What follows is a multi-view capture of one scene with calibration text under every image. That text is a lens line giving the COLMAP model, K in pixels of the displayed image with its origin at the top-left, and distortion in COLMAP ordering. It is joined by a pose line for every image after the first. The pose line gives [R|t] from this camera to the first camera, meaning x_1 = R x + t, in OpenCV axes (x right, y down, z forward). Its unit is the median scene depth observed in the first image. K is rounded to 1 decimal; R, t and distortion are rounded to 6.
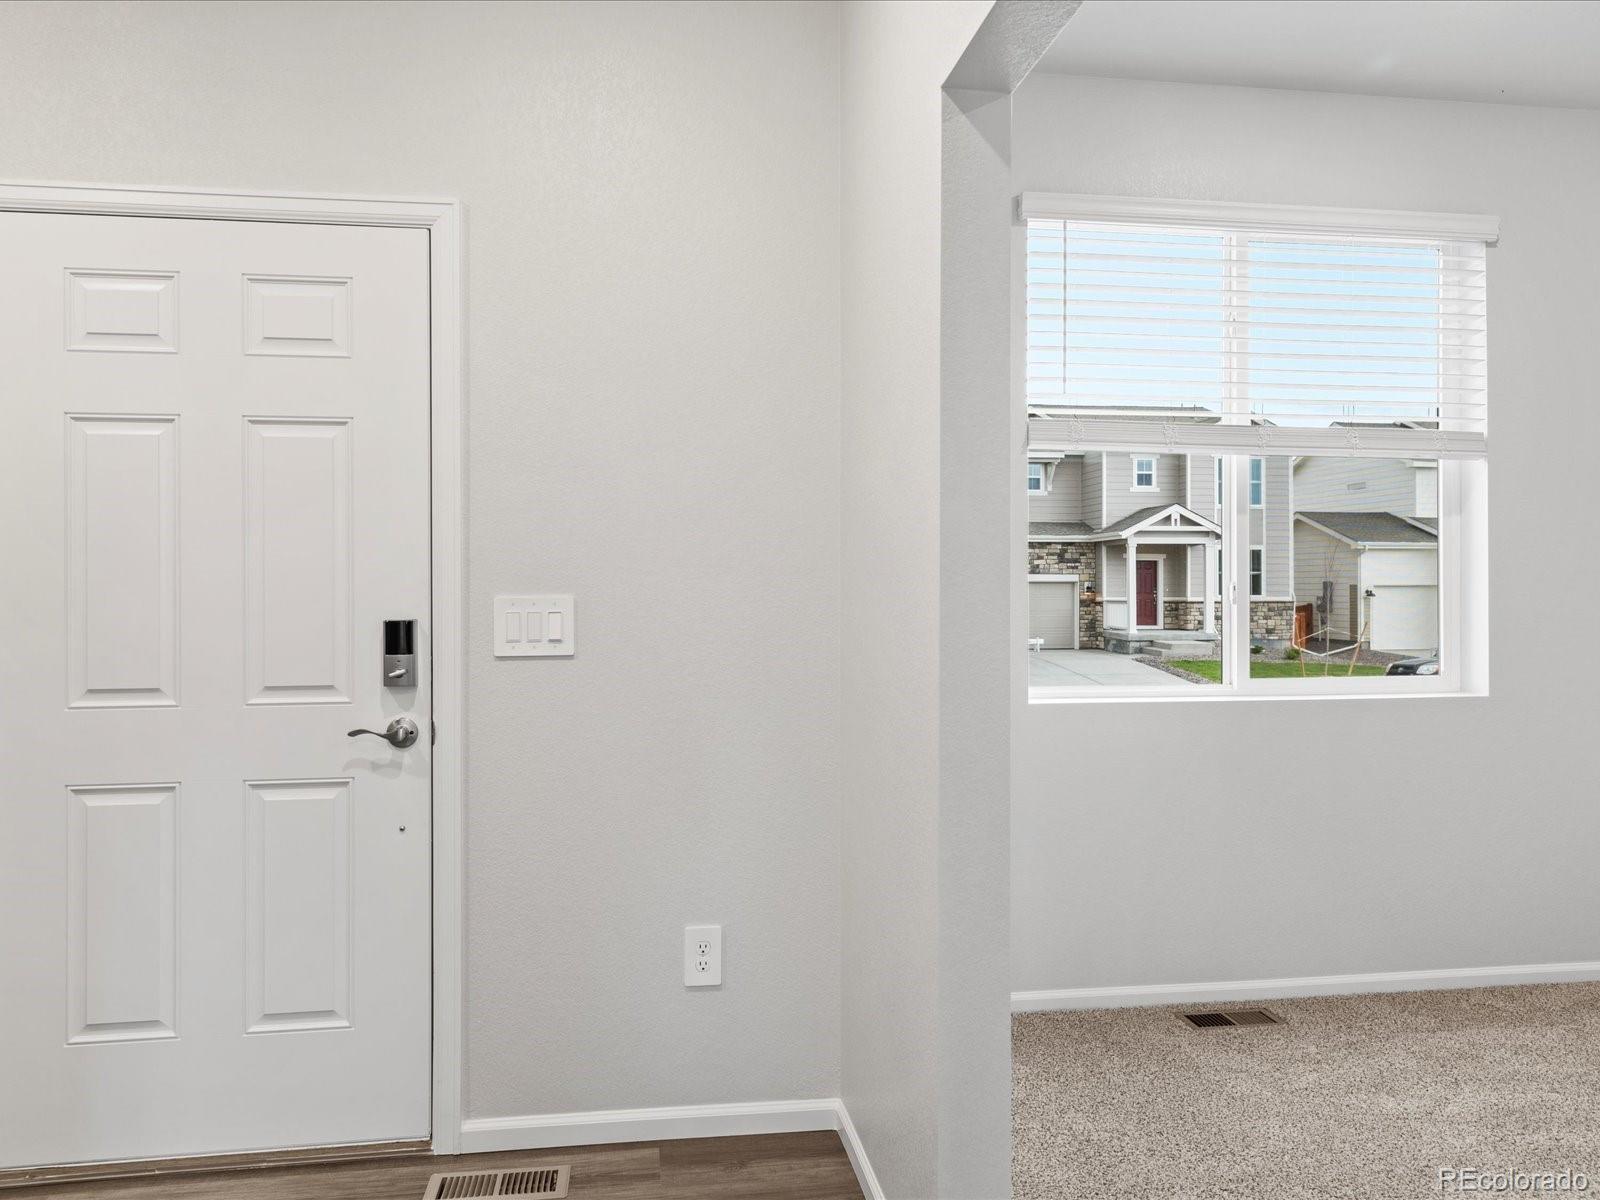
lens RADIAL K [[1237.2, 0, 800.1], [0, 1237.2, 565.9], [0, 0, 1]] dist [0.002776, -0.001587]
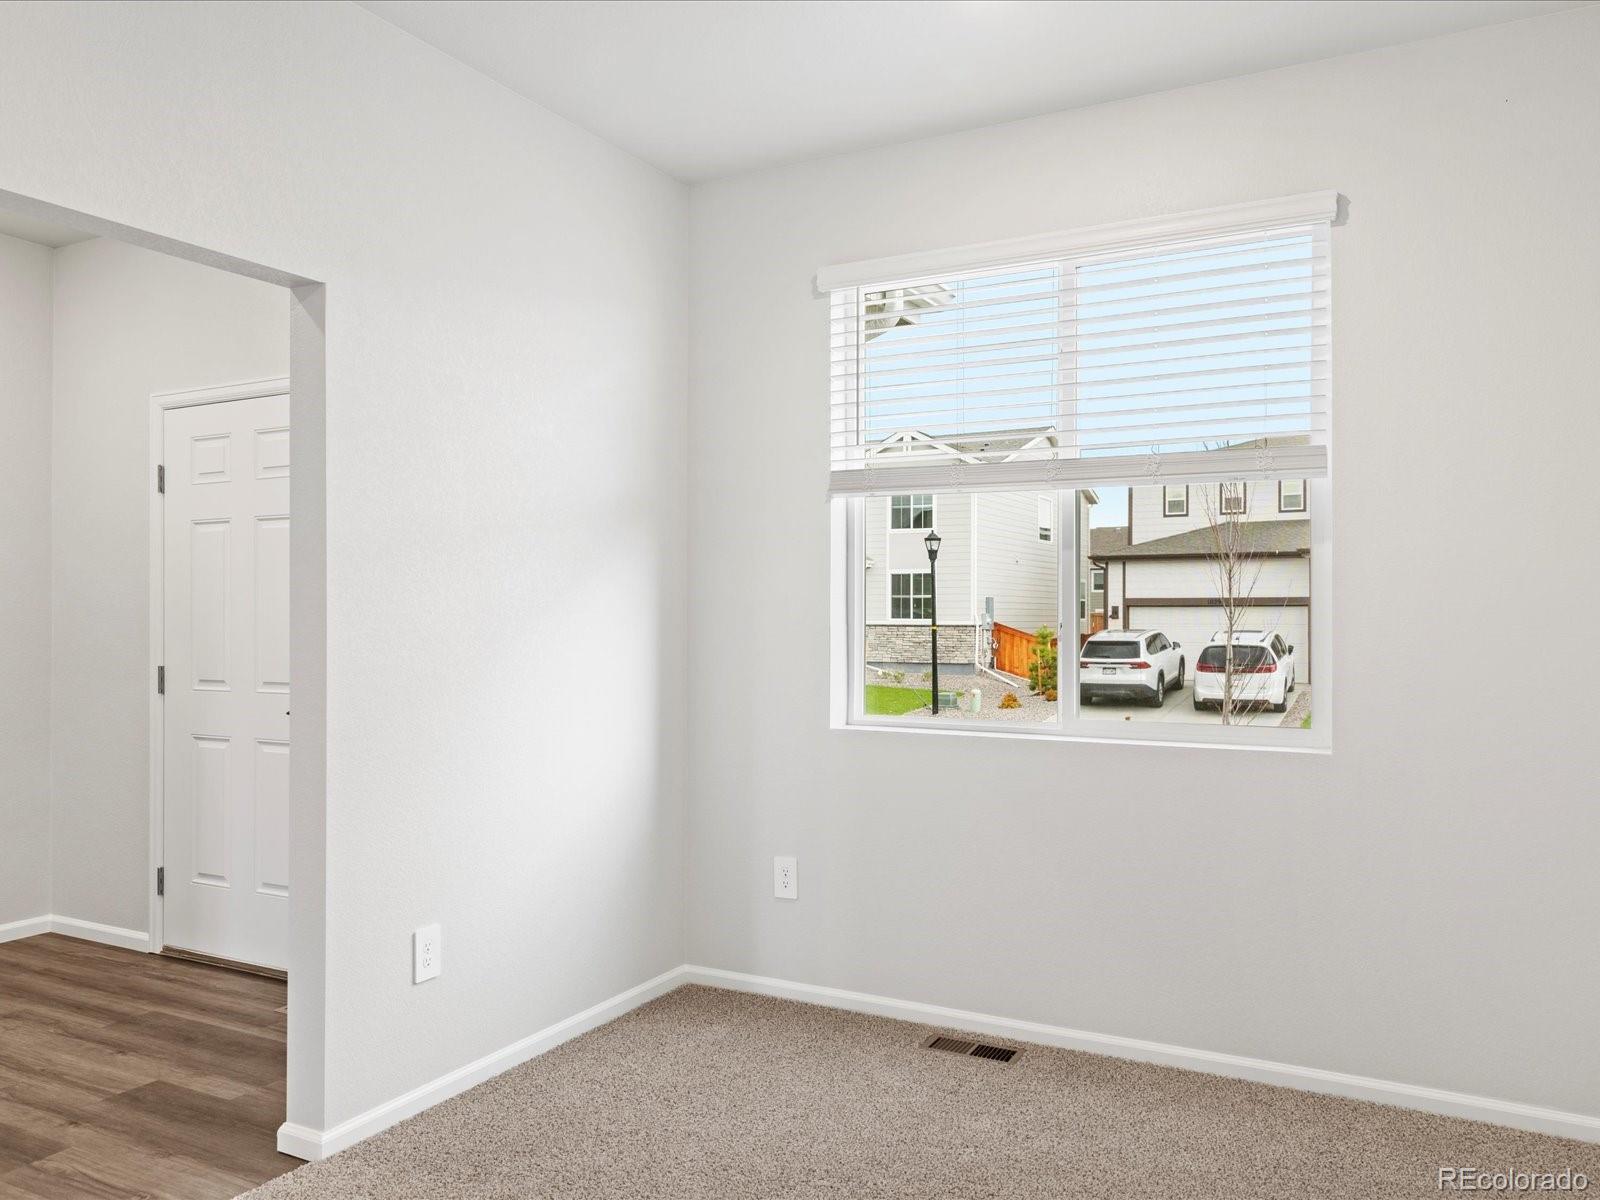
lens RADIAL K [[1195.2, 0, 809.8], [0, 1195.2, 597.9], [0, 0, 1]] dist [0.004538, -0.002740]
pose [[0.794790, -0.009852, -0.606804, 0.819695], [0.006134, 0.999948, -0.008200, 0.003304], [0.606853, 0.002795, 0.794809, 0.136912]]
